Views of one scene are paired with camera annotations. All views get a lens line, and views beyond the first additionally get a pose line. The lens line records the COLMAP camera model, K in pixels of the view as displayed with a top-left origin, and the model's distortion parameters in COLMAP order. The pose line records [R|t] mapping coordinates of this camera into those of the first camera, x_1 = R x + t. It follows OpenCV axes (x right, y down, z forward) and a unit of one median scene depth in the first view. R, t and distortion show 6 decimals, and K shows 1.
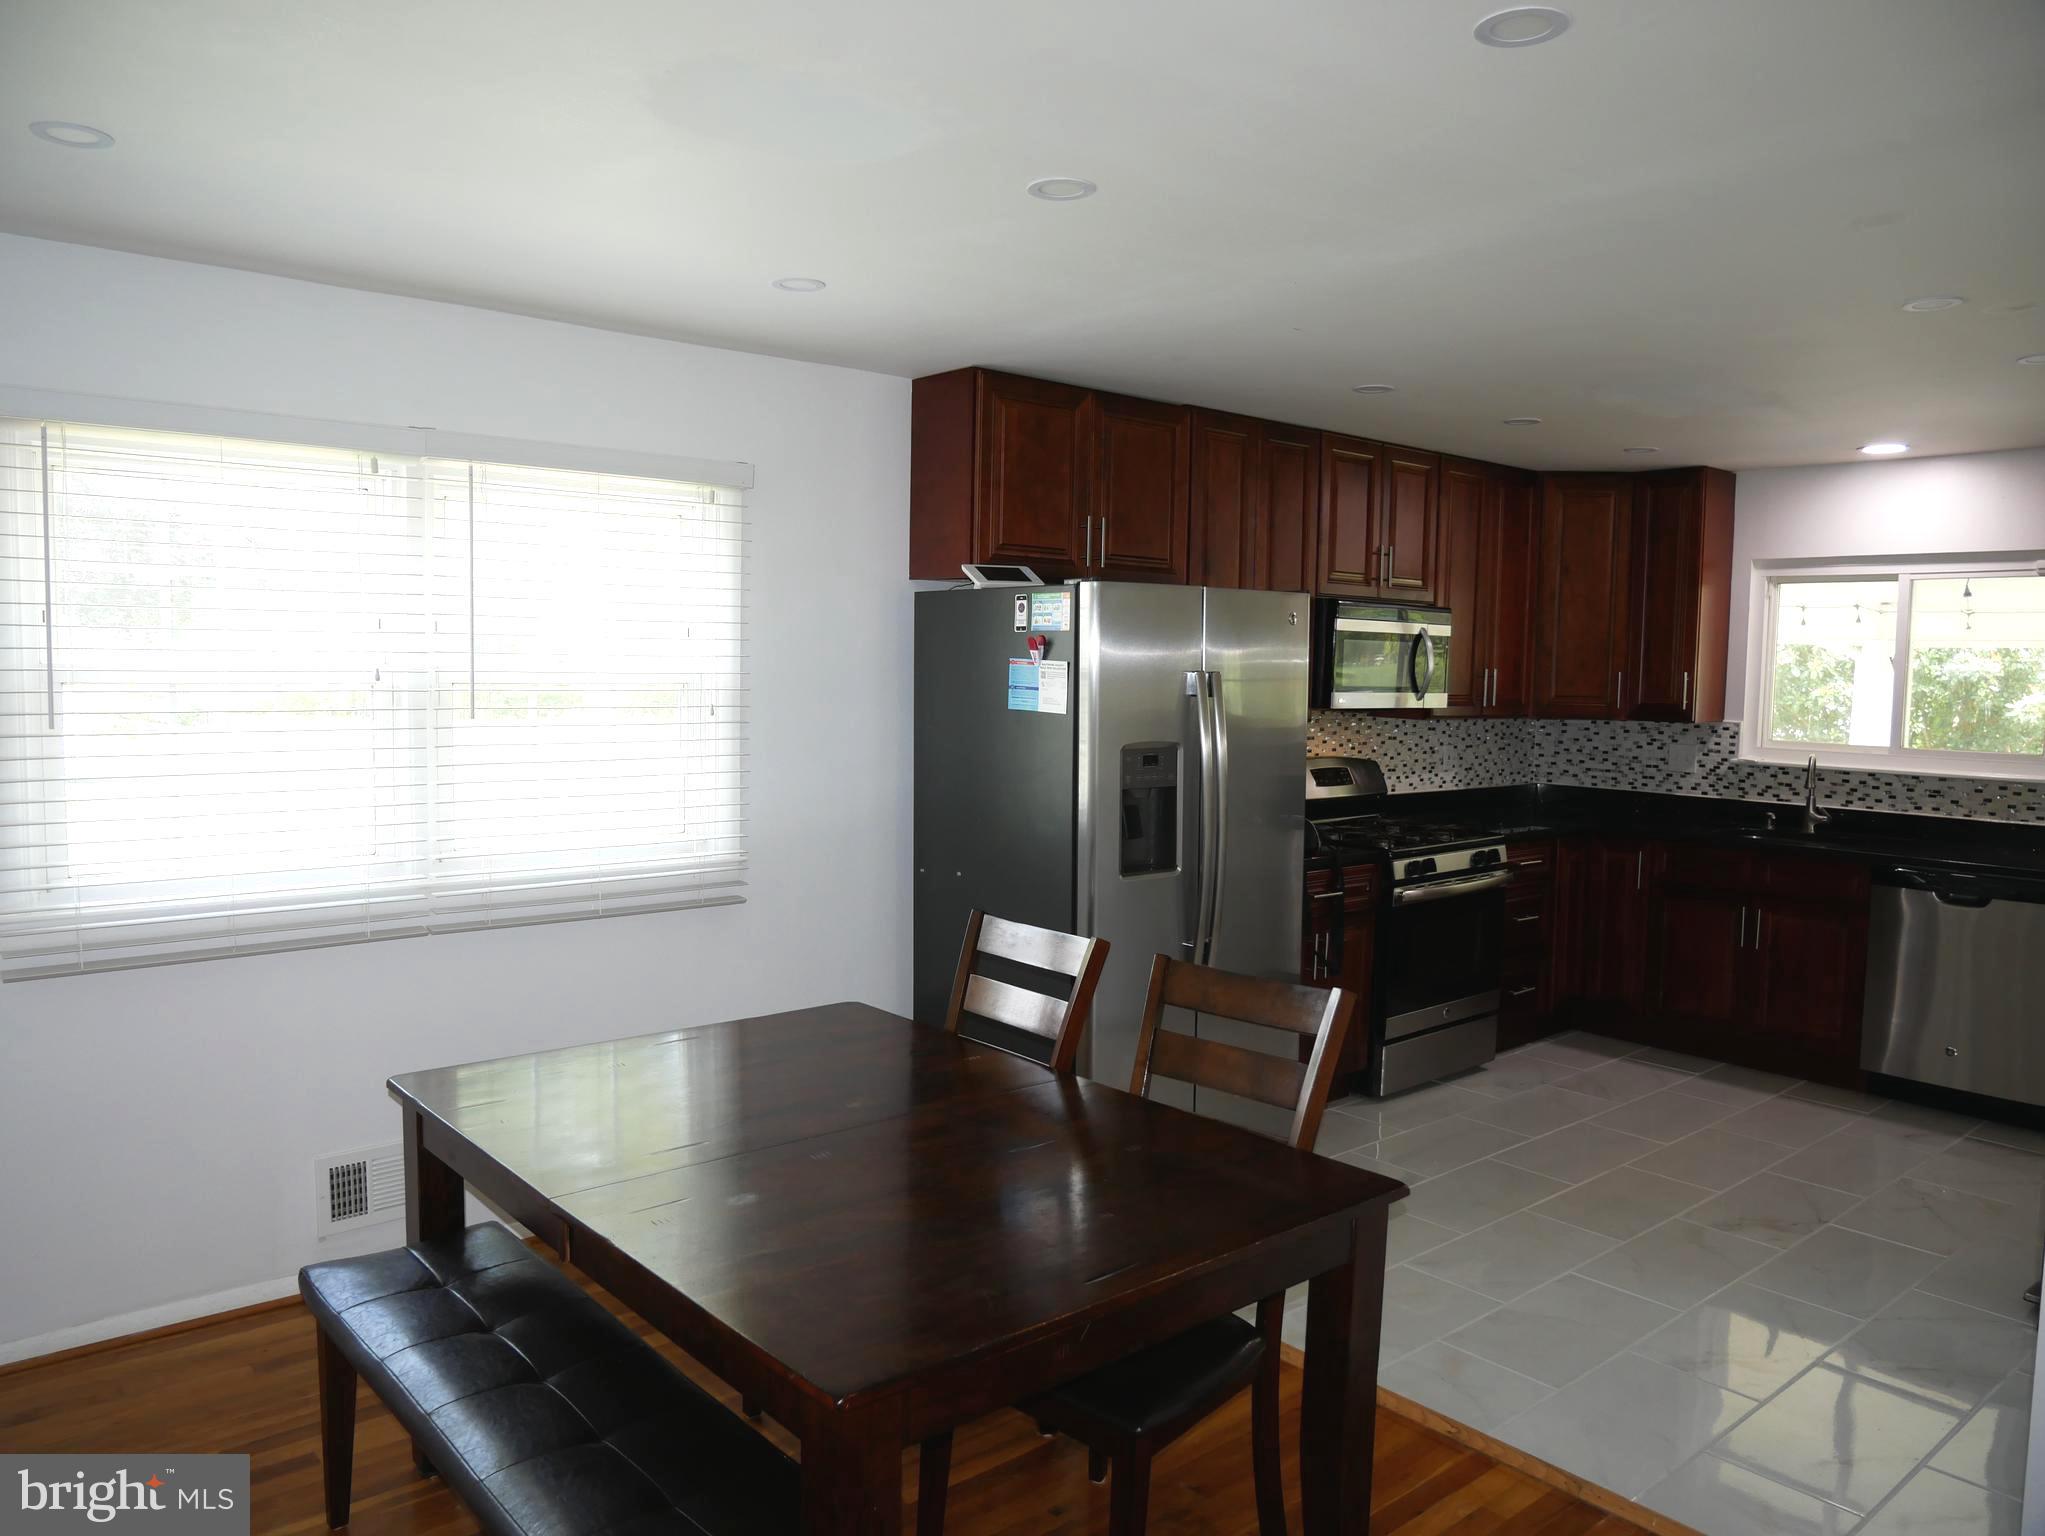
lens RADIAL K [[1478.0, 0, 1019.8], [0, 1478.0, 772.8], [0, 0, 1]] dist [-0.024420, -0.002392]
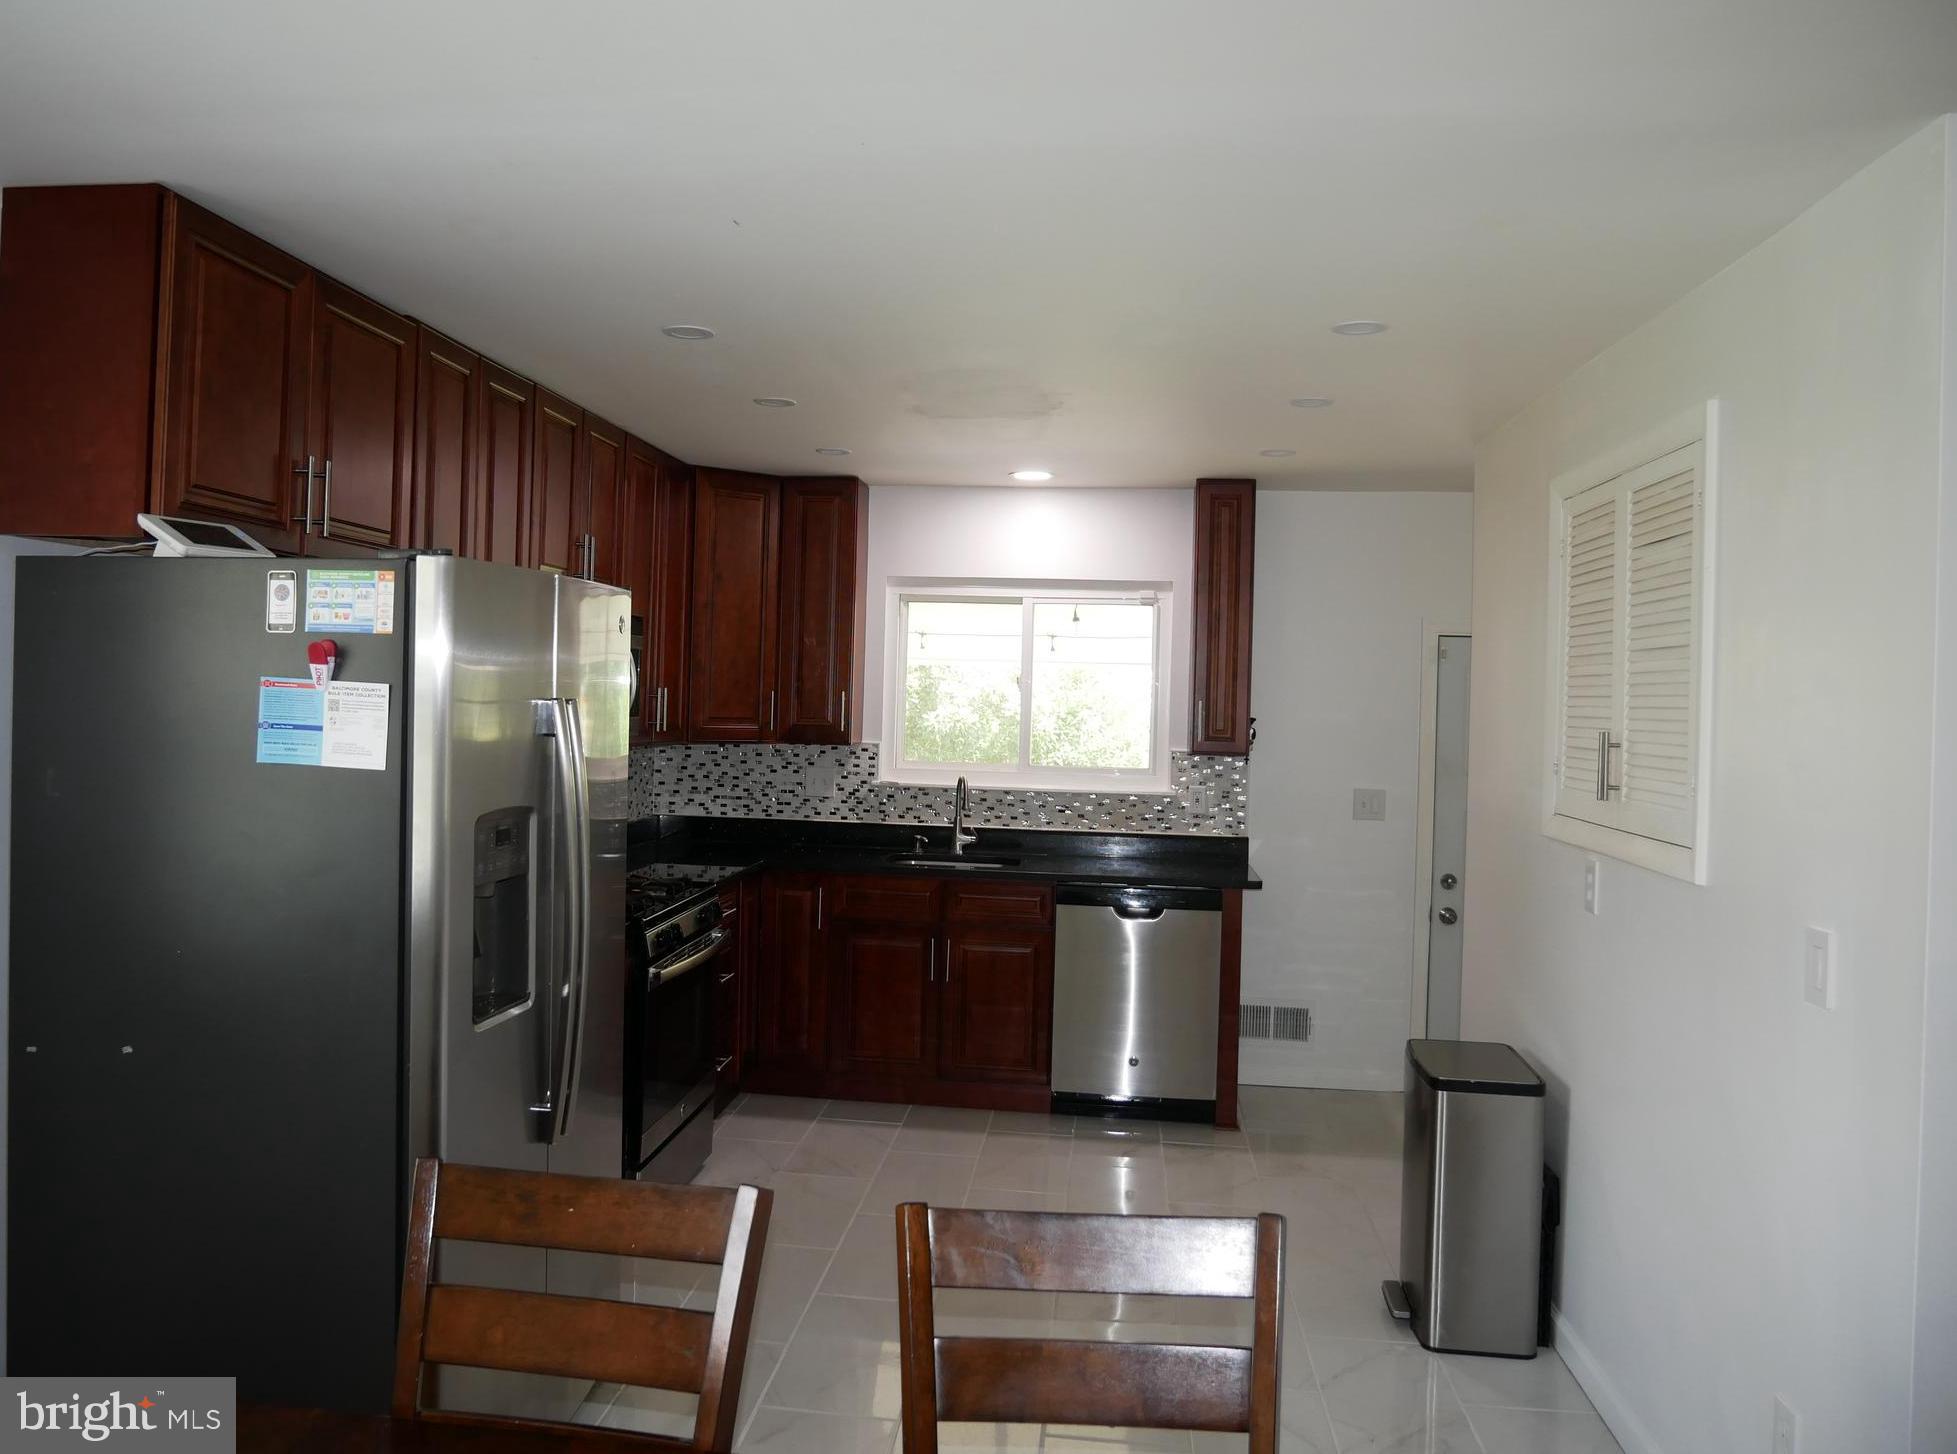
lens RADIAL K [[1476.0, 0, 967.0], [0, 1476.0, 688.2], [0, 0, 1]] dist [-0.039993, -0.008126]
pose [[0.736279, 0.003686, 0.676668, -0.133326], [0.038530, 0.998134, -0.047361, -0.023571], [-0.675580, 0.060943, 0.734763, 0.260440]]
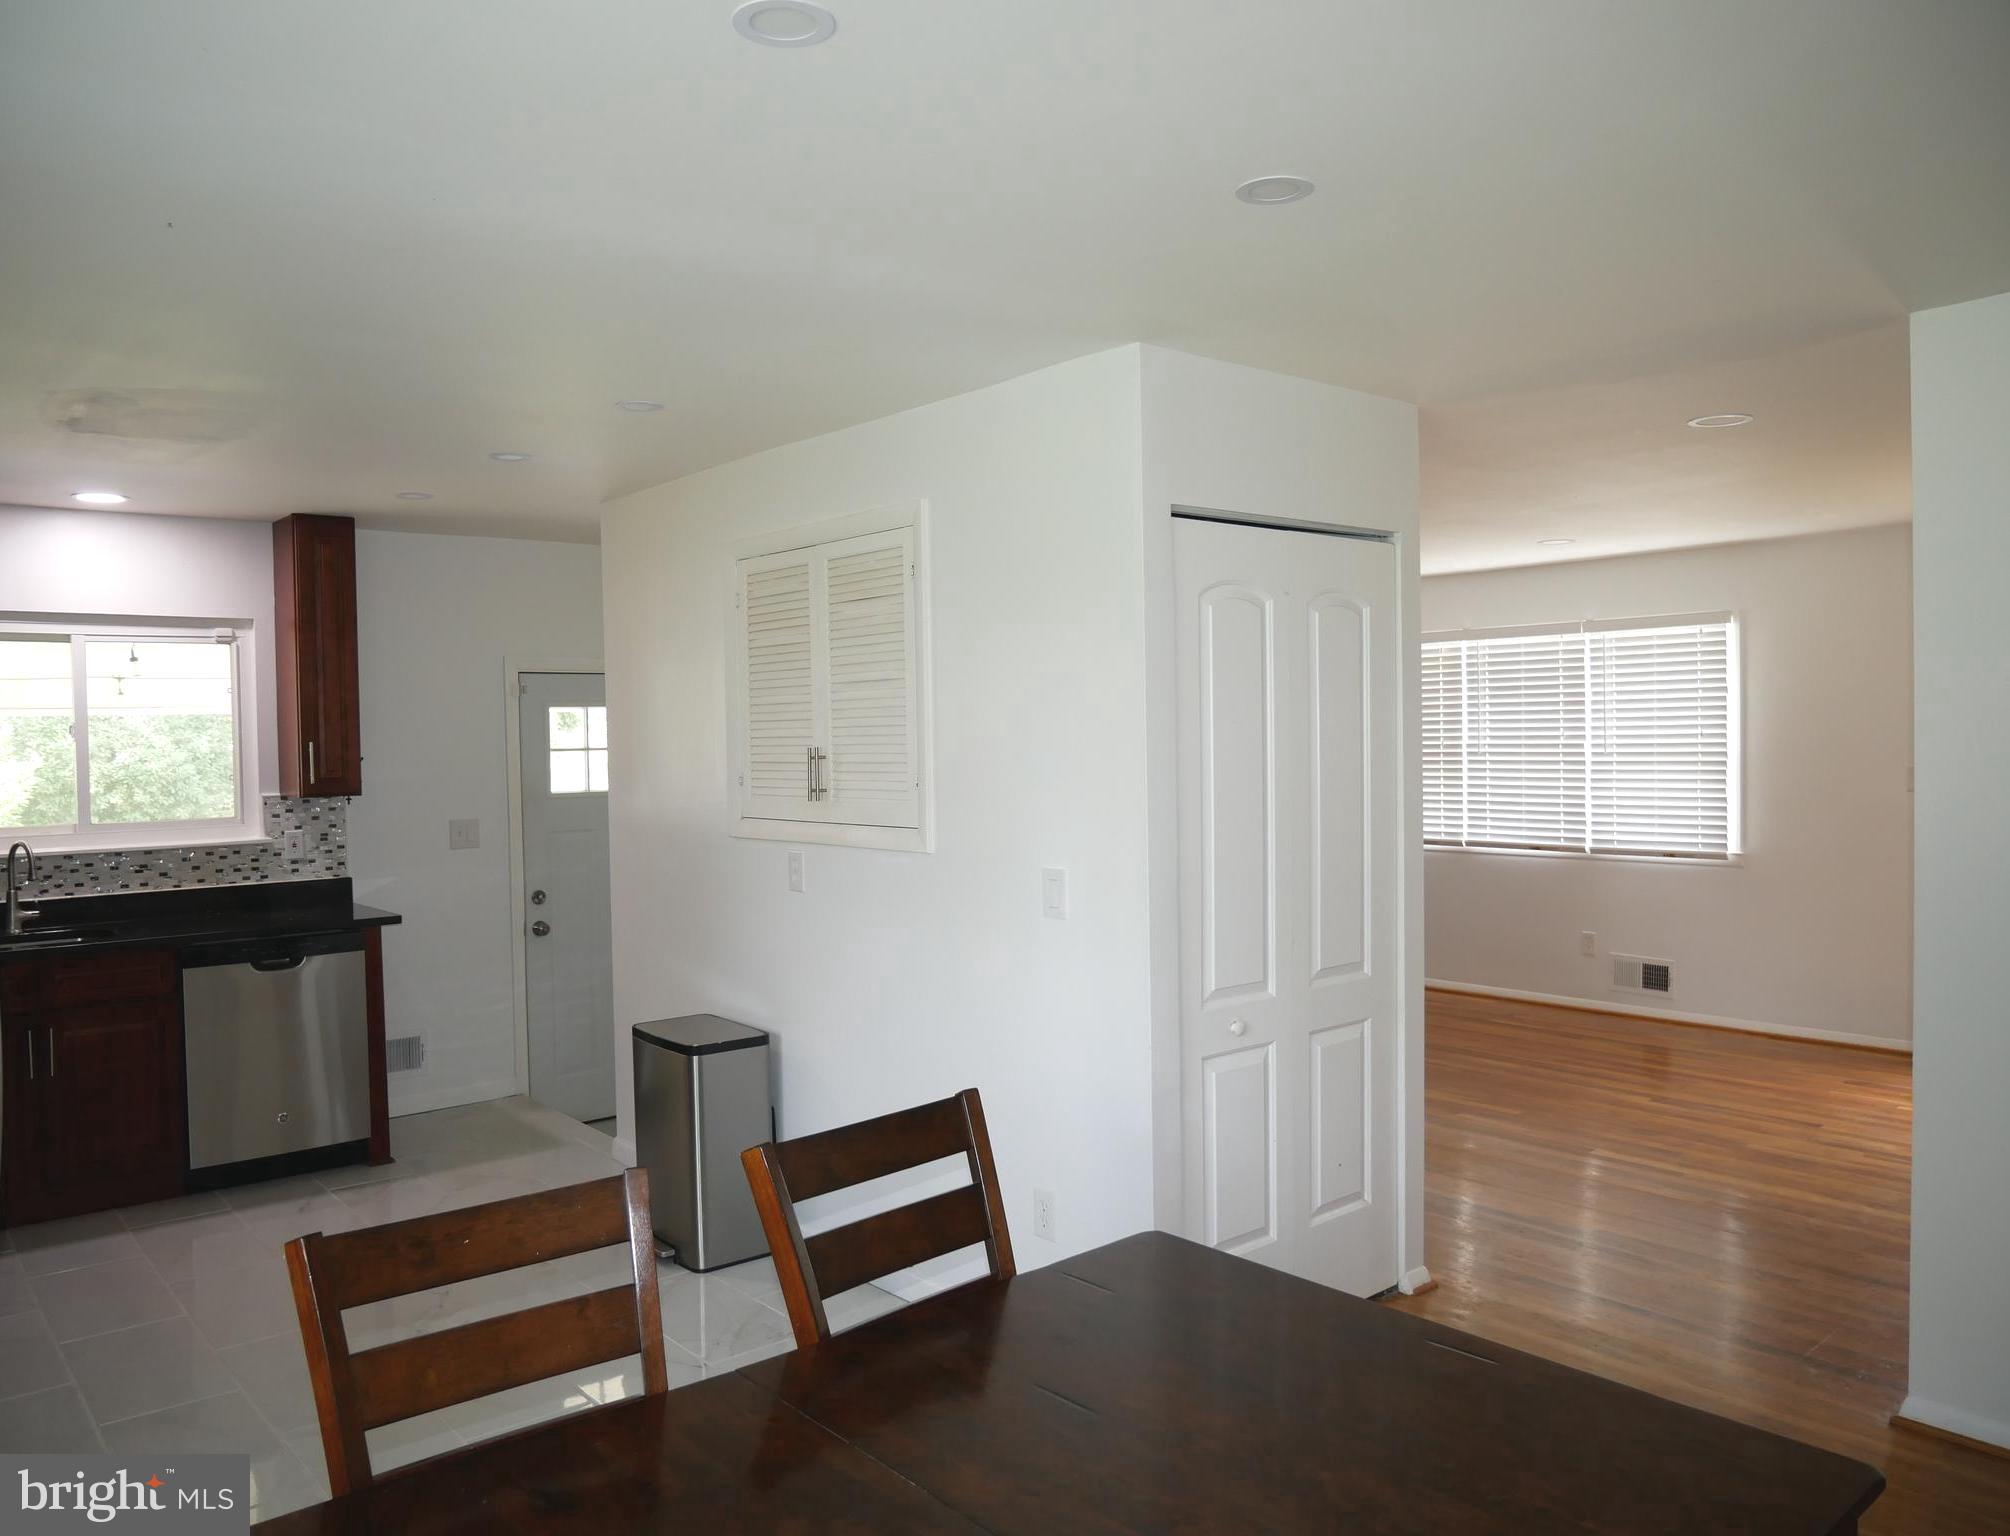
lens RADIAL K [[1452.3, 0, 1023.9], [0, 1452.3, 770.7], [0, 0, 1]] dist [-0.043847, 0.012395]
pose [[-0.008103, -0.045399, 0.998936, -0.290963], [0.094013, 0.994510, 0.045961, -0.036378], [-0.995538, 0.094285, -0.003790, 0.416991]]
